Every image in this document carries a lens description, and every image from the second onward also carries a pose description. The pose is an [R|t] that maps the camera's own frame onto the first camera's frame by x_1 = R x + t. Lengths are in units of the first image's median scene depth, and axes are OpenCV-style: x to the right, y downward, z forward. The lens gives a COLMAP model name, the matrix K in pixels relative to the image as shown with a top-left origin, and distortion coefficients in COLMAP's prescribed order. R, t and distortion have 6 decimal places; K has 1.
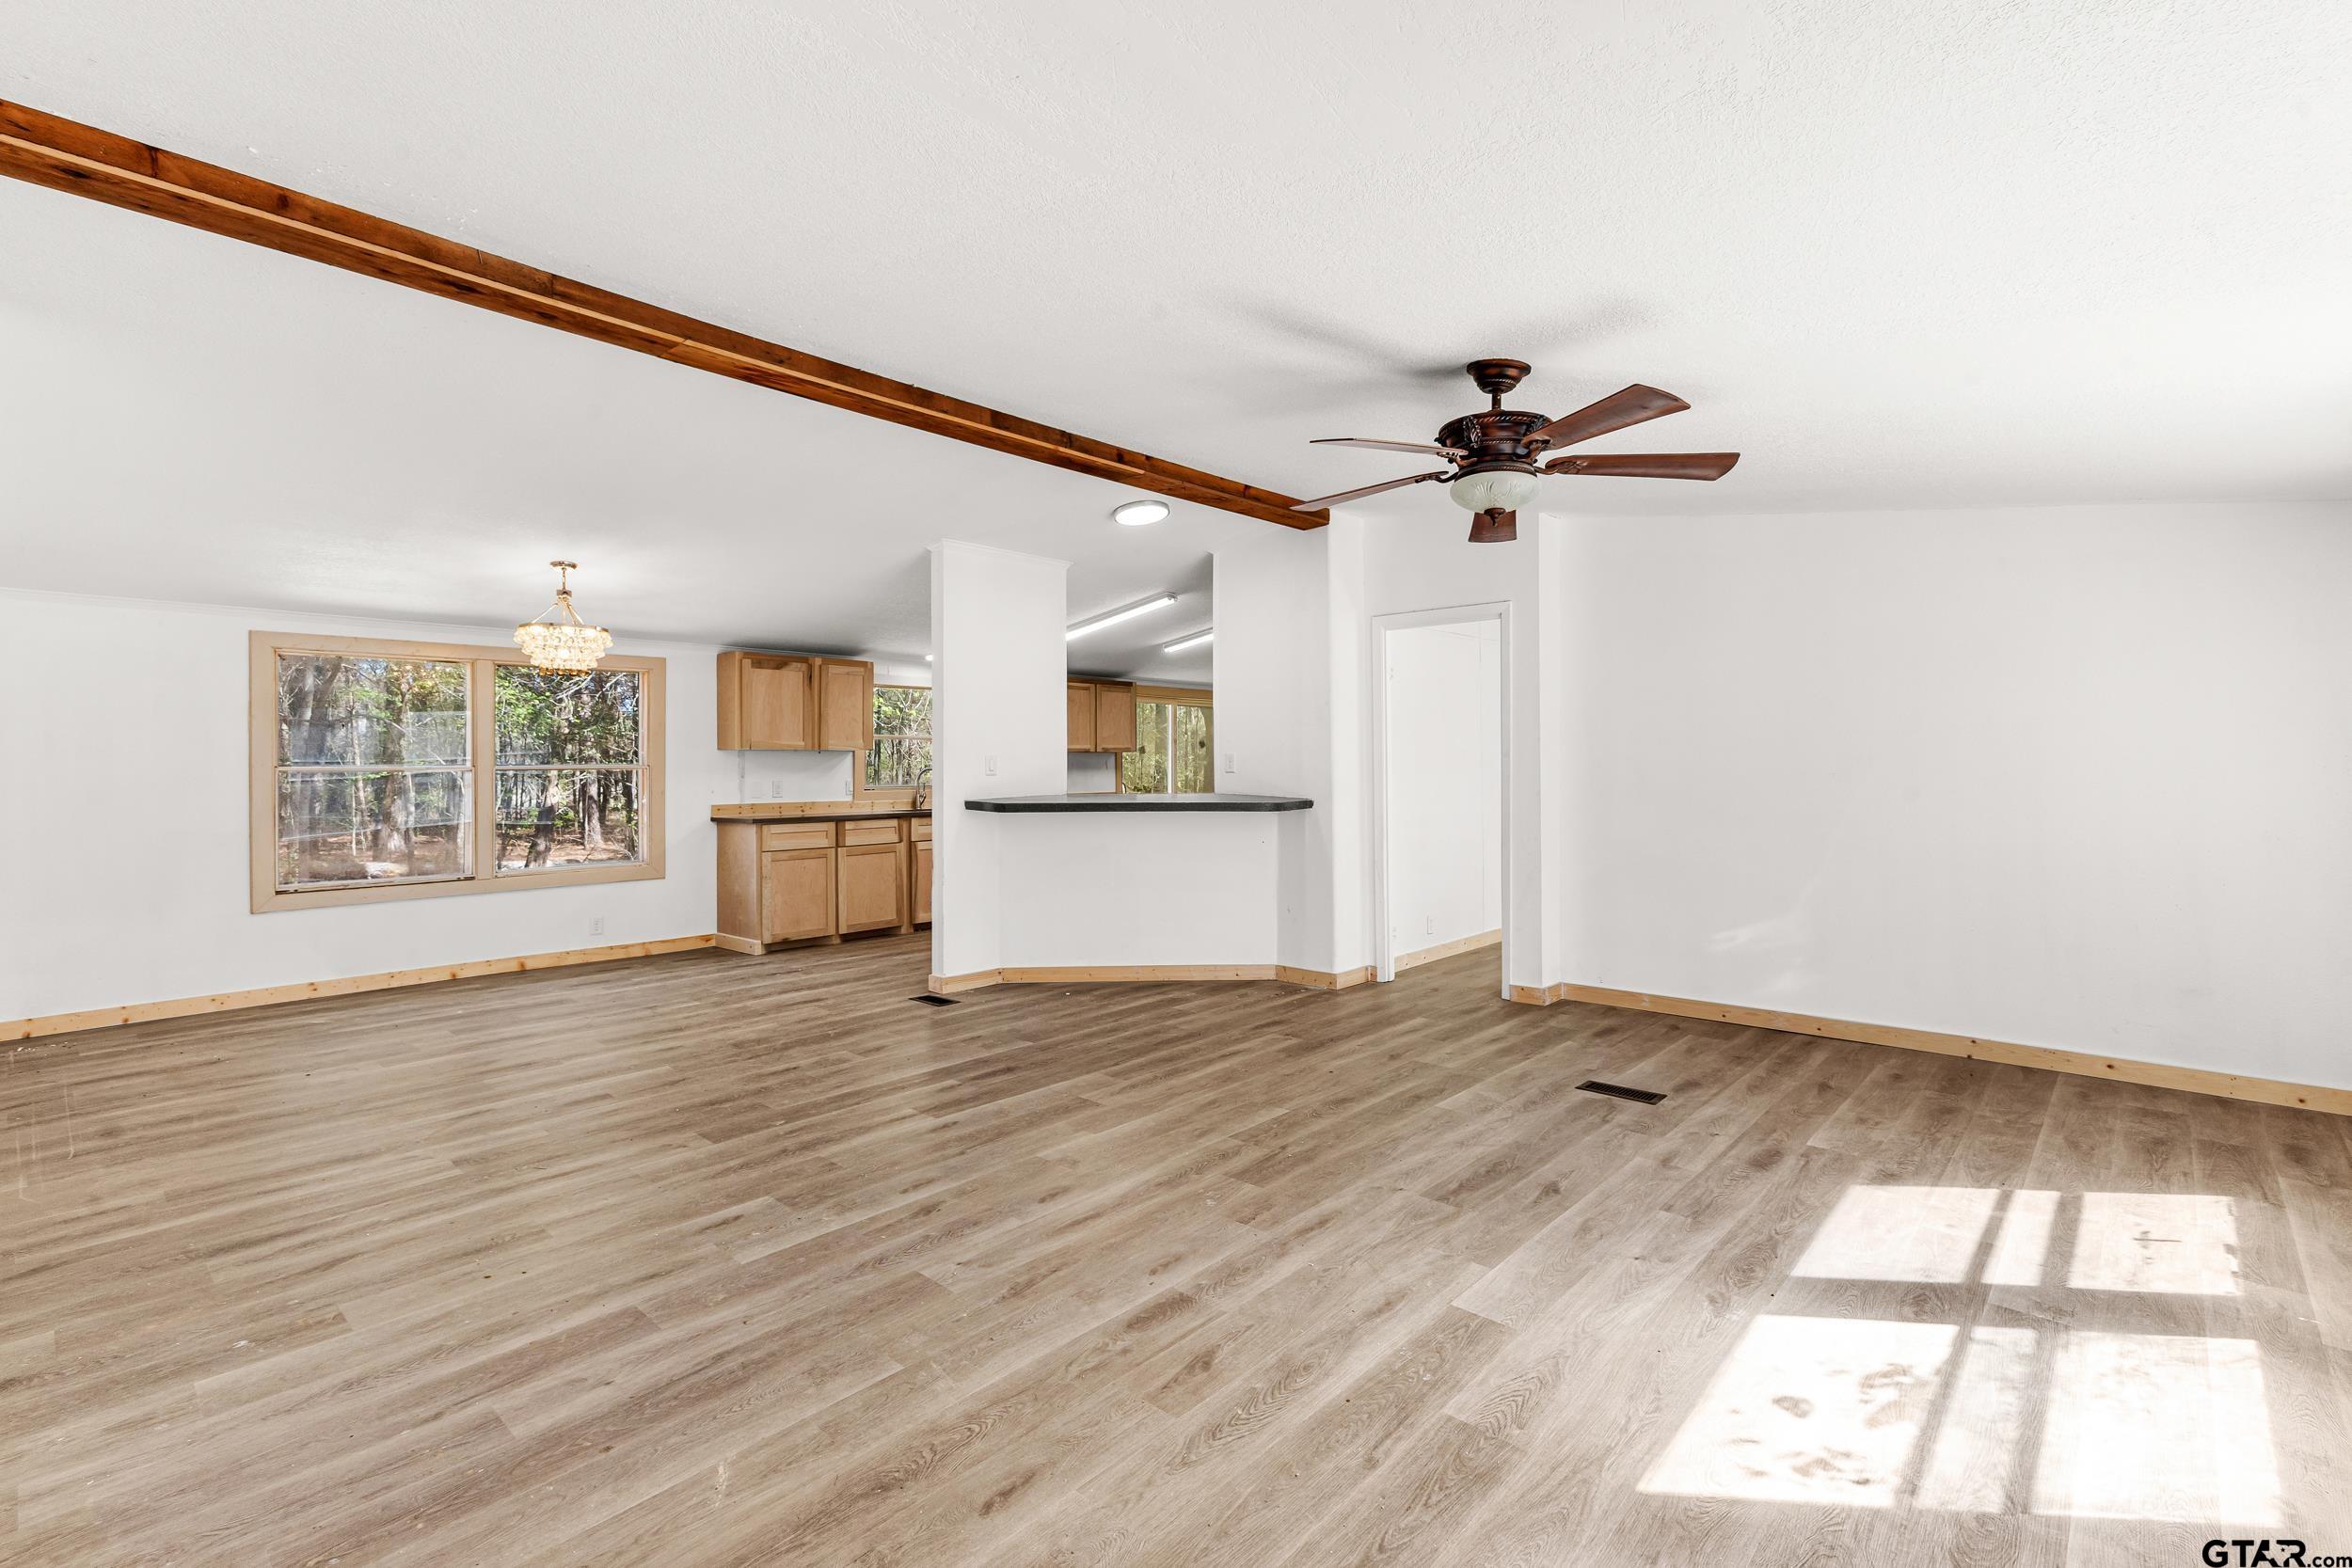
lens RADIAL K [[1031.9, 0, 1177.6], [0, 1031.9, 770.1], [0, 0, 1]] dist [0.026899, -0.000812]
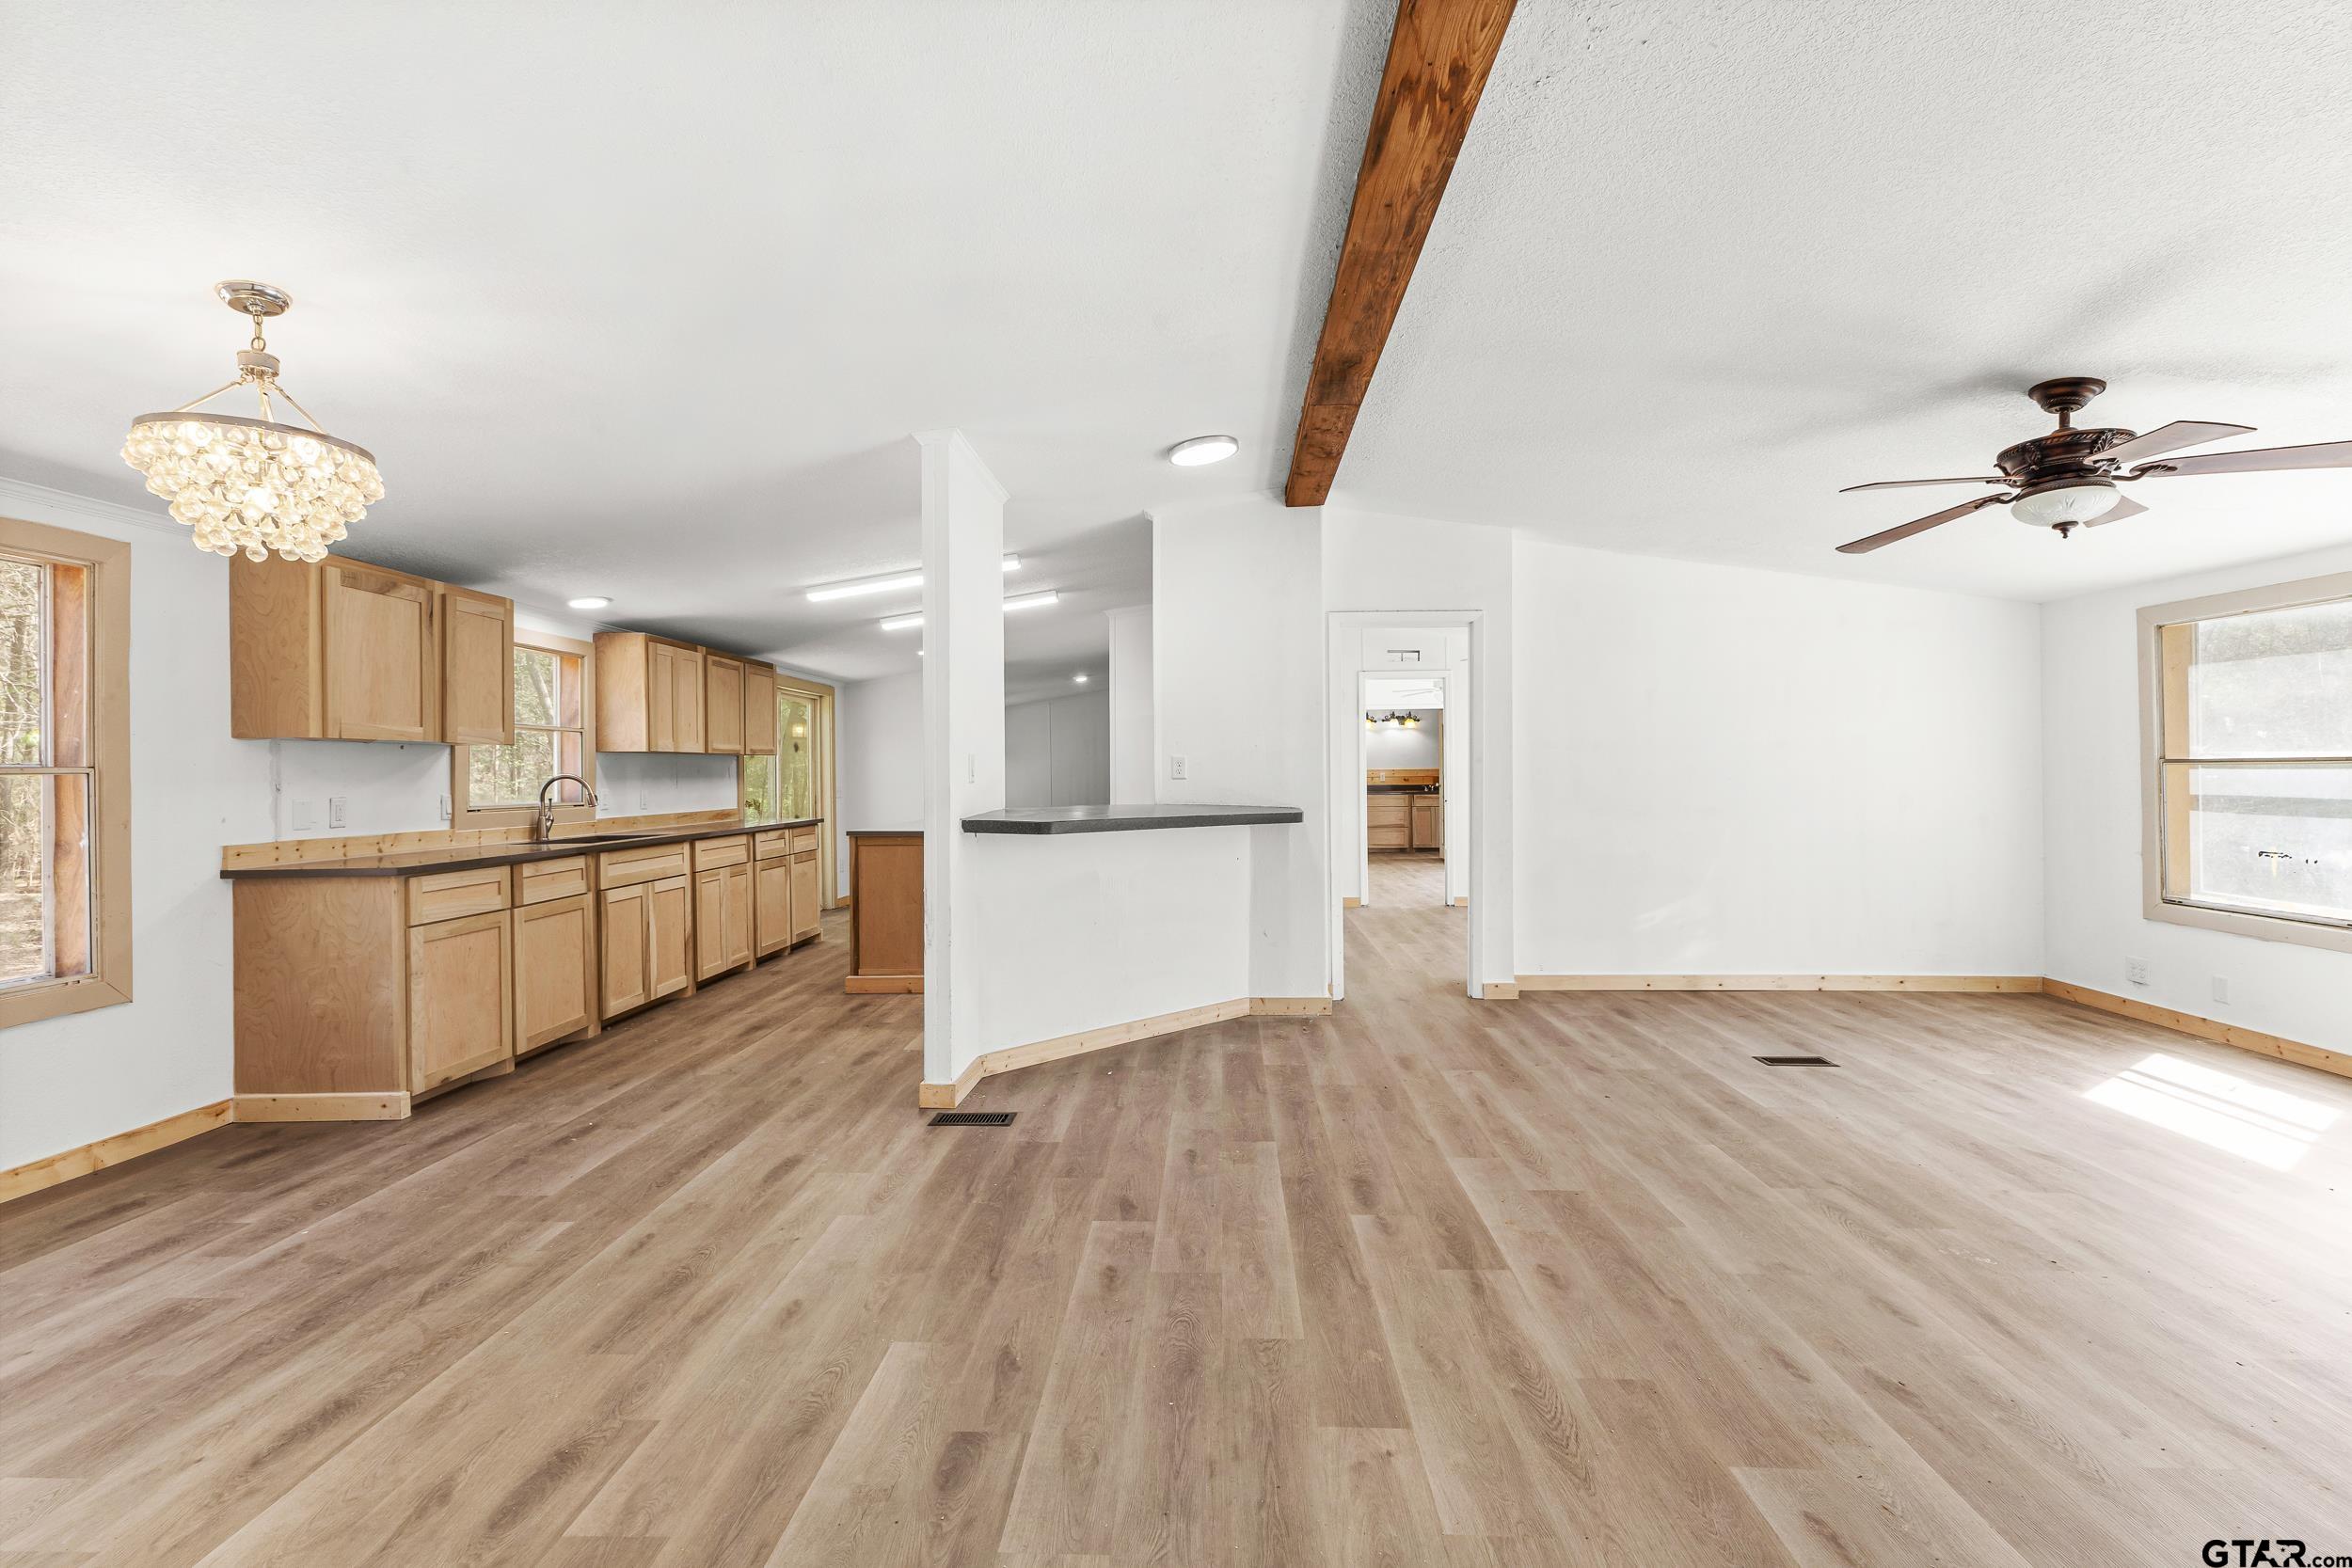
lens RADIAL K [[1031.9, 0, 1176.6], [0, 1031.9, 780.6], [0, 0, 1]] dist [0.026899, -0.000812]
pose [[0.762491, -0.002458, 0.646995, -0.519796], [0.003897, 0.999992, -0.000793, 0.004851], [-0.646987, 0.003126, 0.762494, 0.372969]]
